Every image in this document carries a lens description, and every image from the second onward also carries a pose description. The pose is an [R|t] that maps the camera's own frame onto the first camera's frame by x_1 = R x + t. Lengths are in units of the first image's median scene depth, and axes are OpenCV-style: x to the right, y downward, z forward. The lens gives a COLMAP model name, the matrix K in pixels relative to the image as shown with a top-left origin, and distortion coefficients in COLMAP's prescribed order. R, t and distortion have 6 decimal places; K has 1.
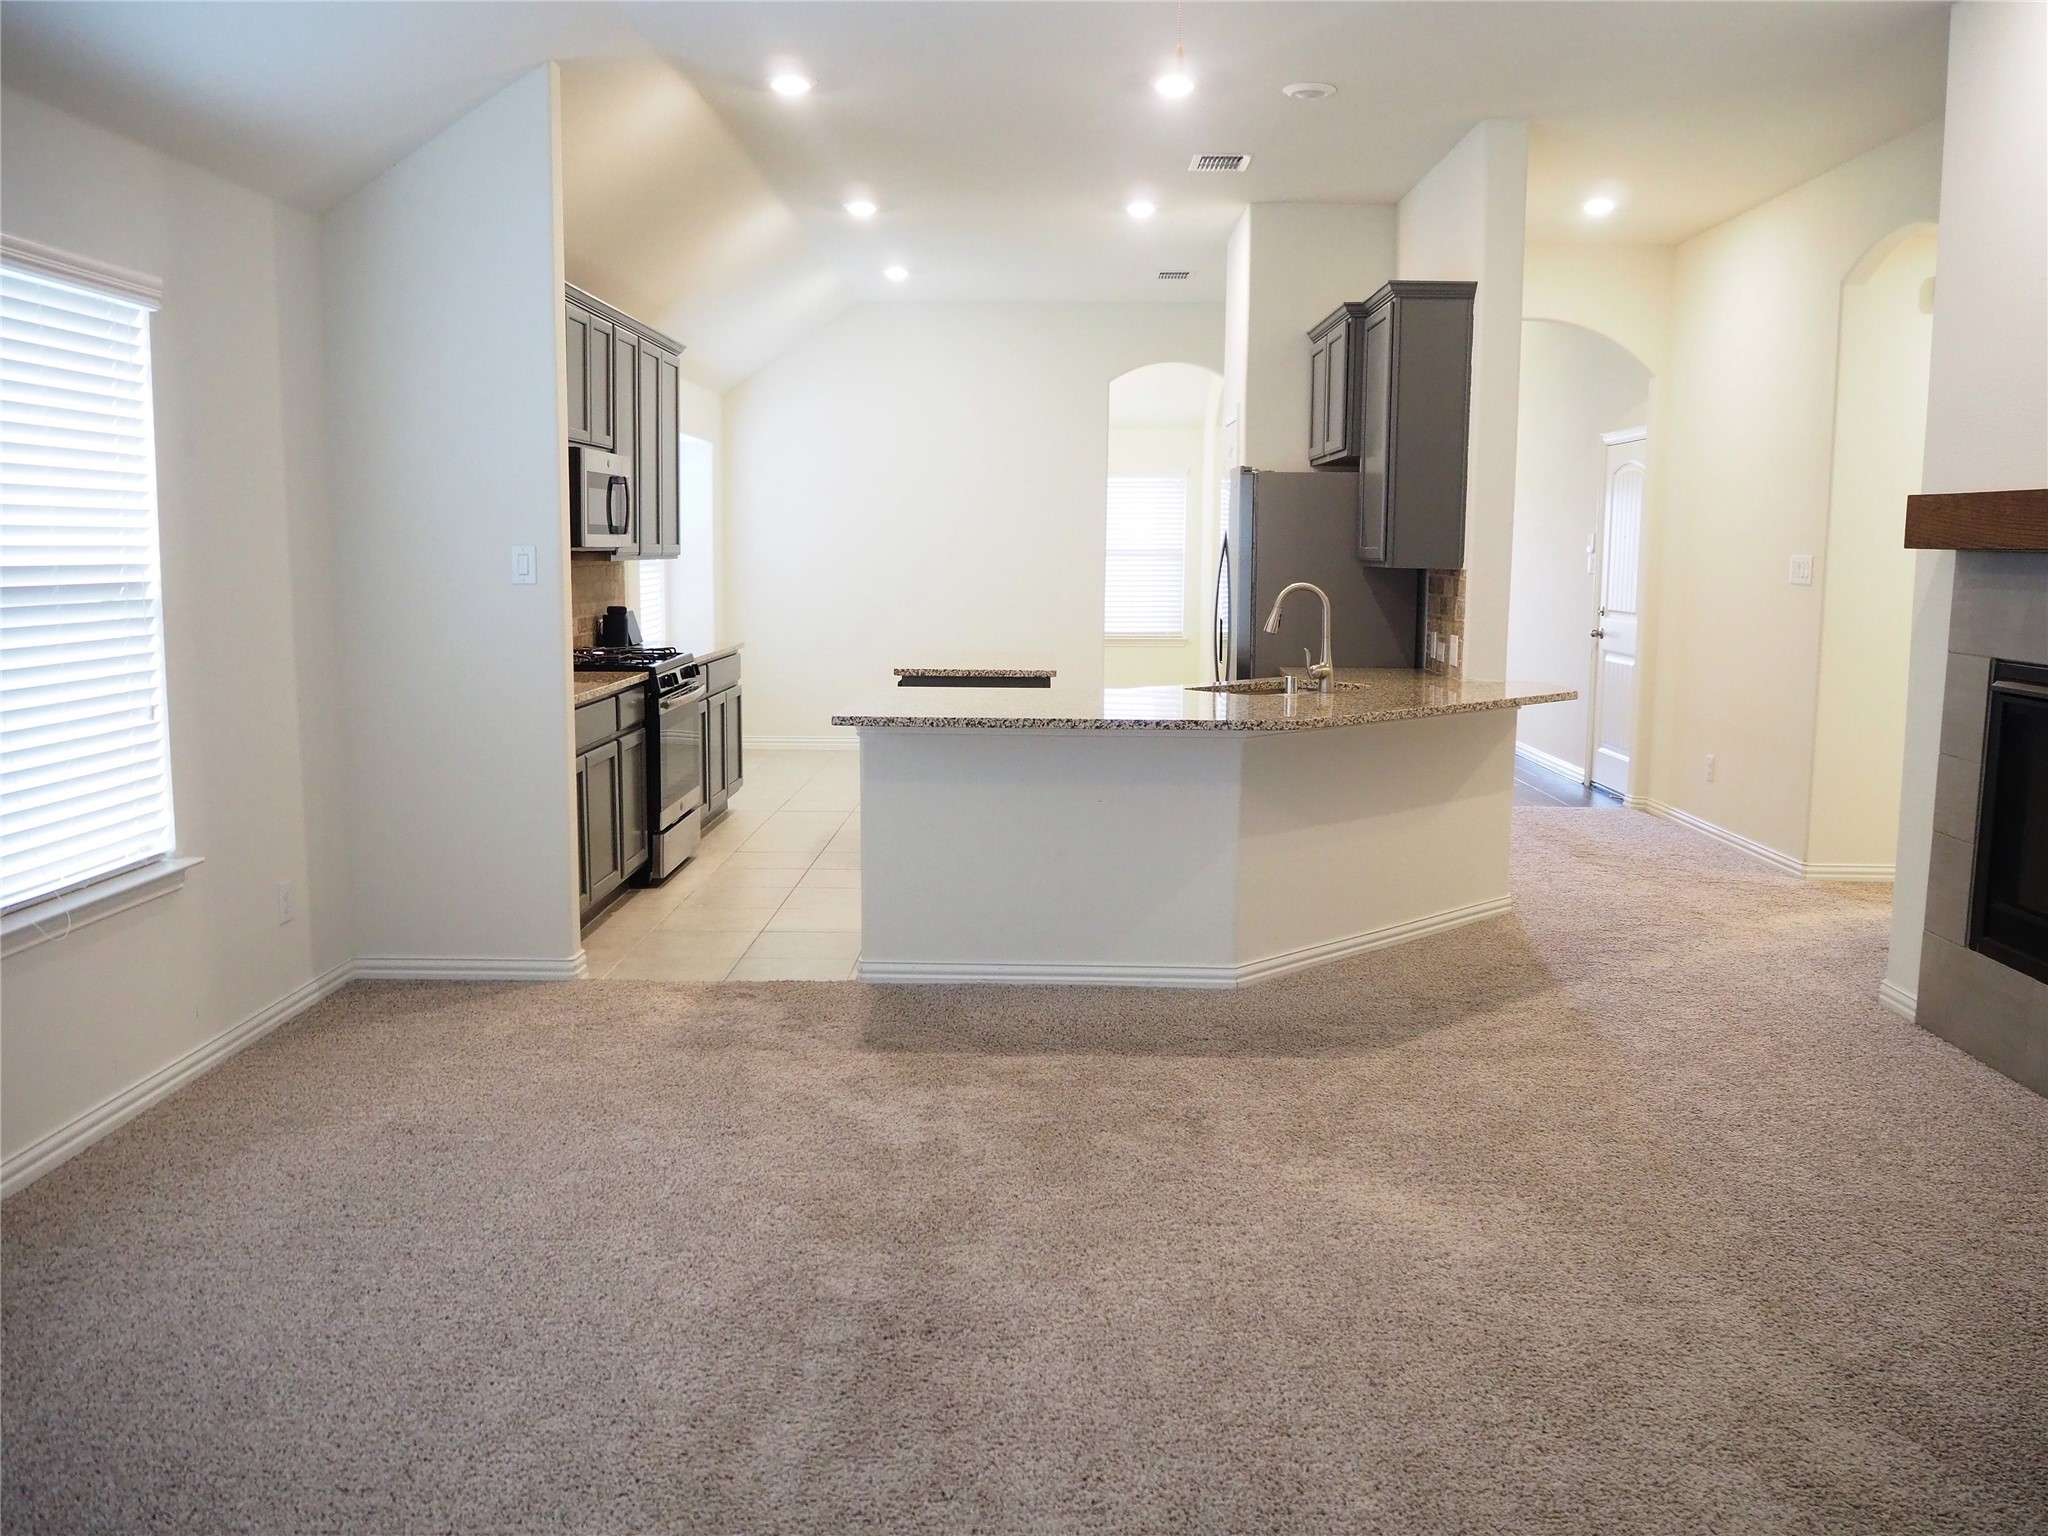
lens RADIAL K [[1713.8, 0, 1023.2], [0, 1713.8, 772.3], [0, 0, 1]] dist [-0.032380, 0.001651]
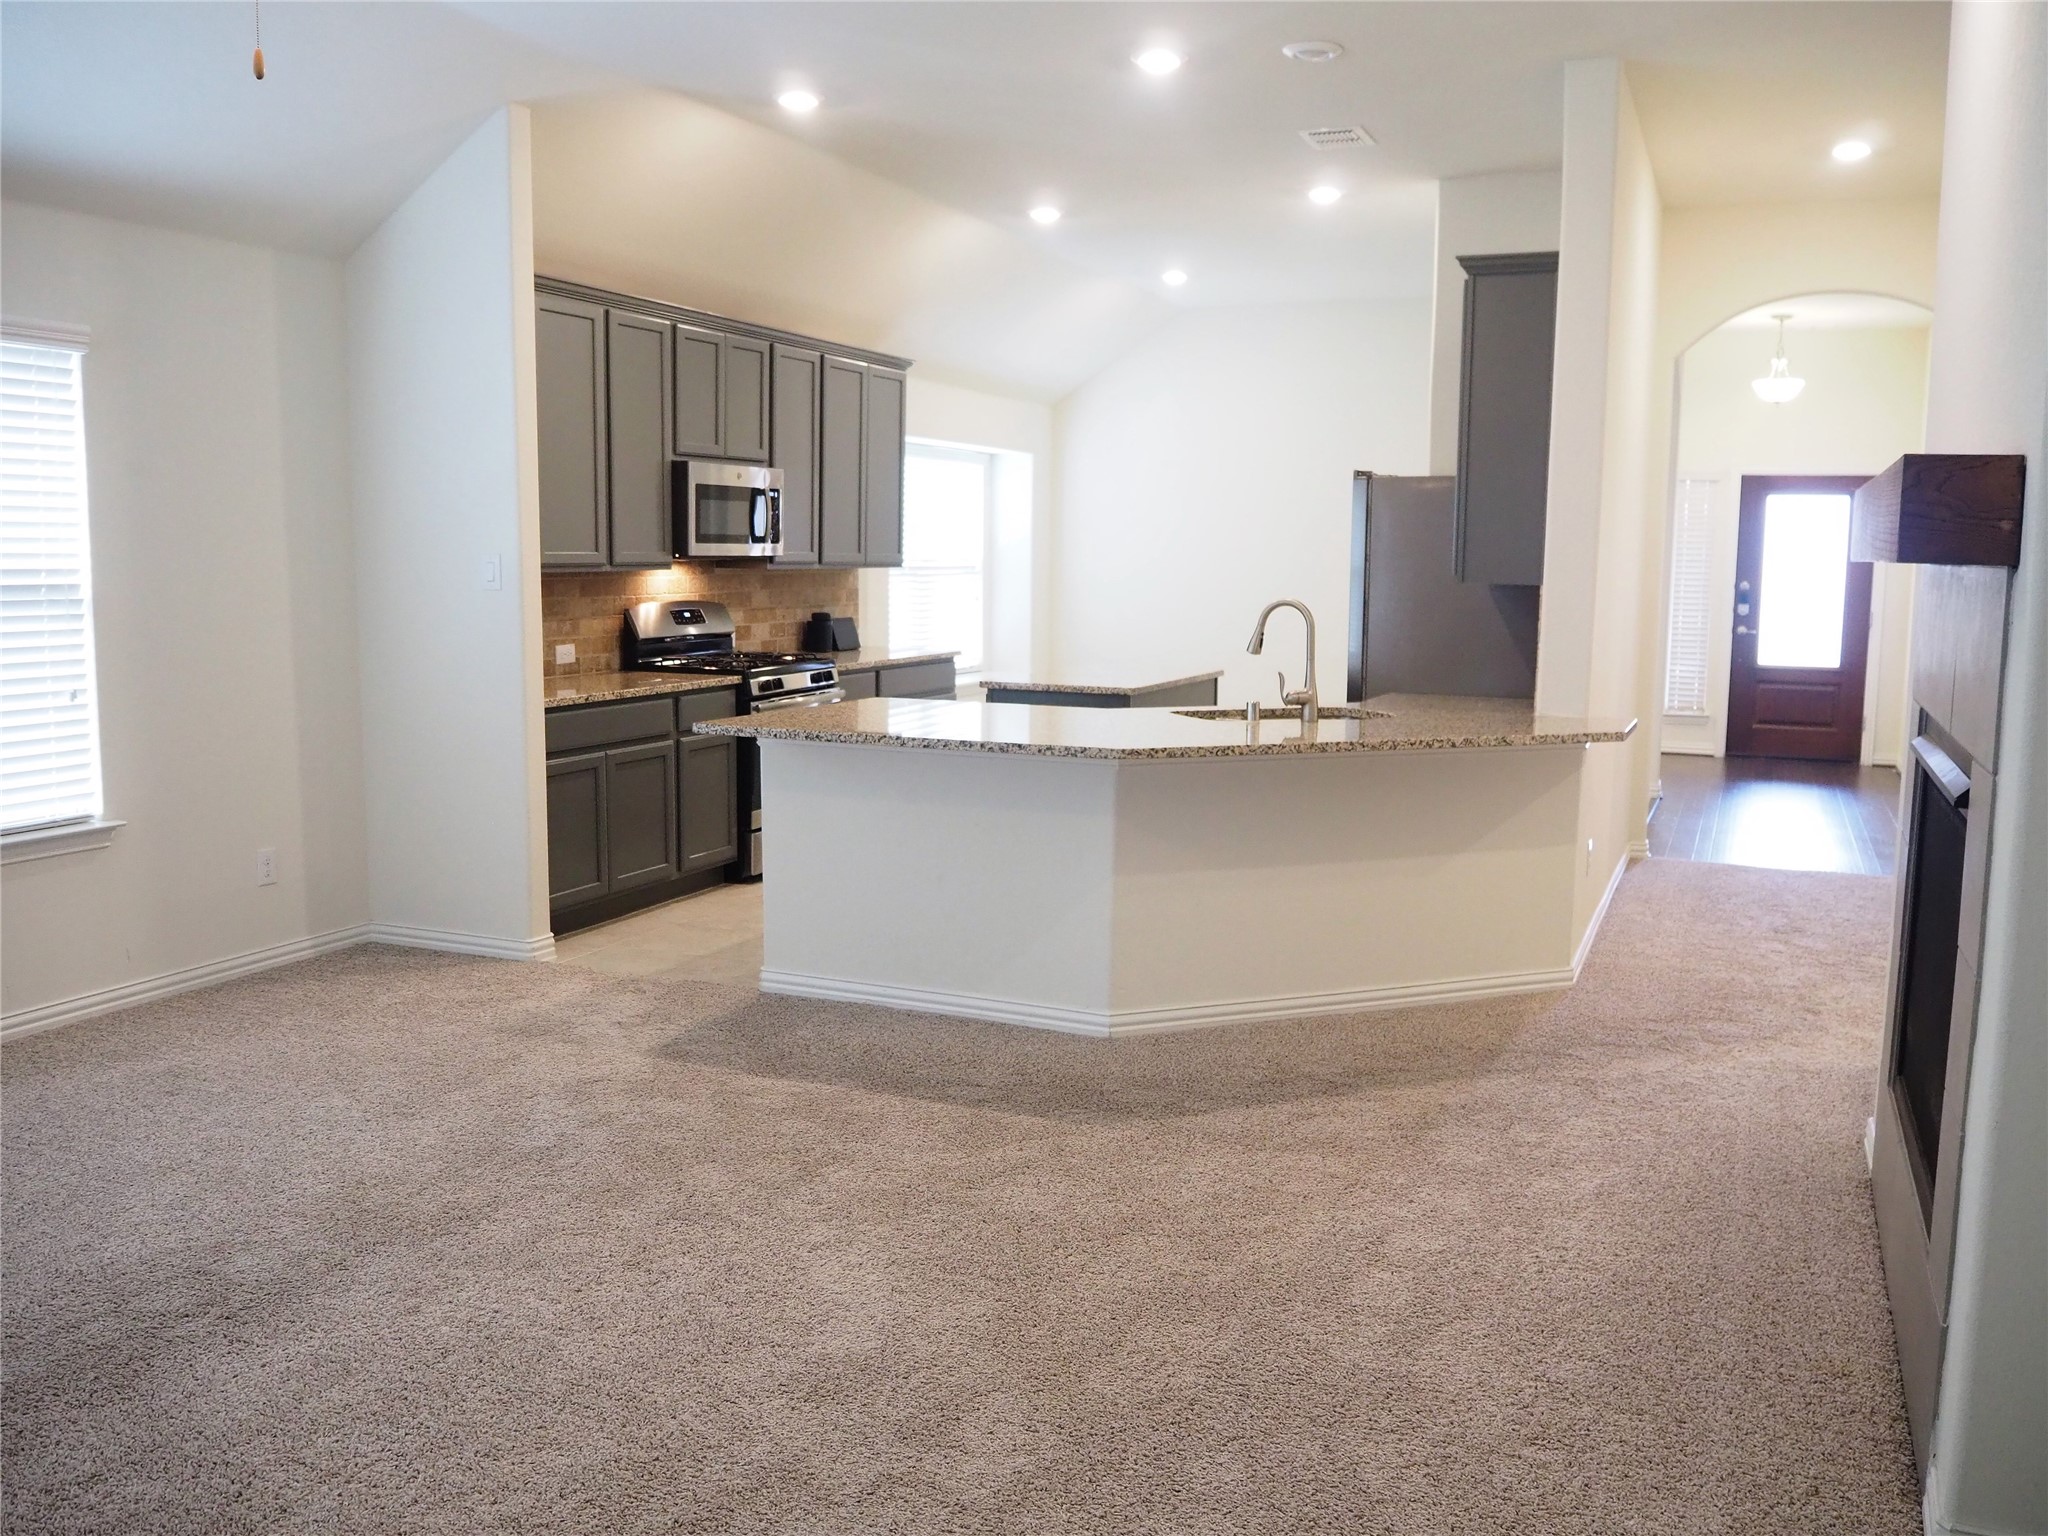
lens RADIAL K [[1713.8, 0, 1017.1], [0, 1713.8, 766.5], [0, 0, 1]] dist [-0.032380, 0.001651]
pose [[0.921753, 0.050418, -0.384485, 0.475718], [-0.054115, 0.998534, 0.001204, -0.019660], [0.383982, 0.019697, 0.923130, 0.145397]]
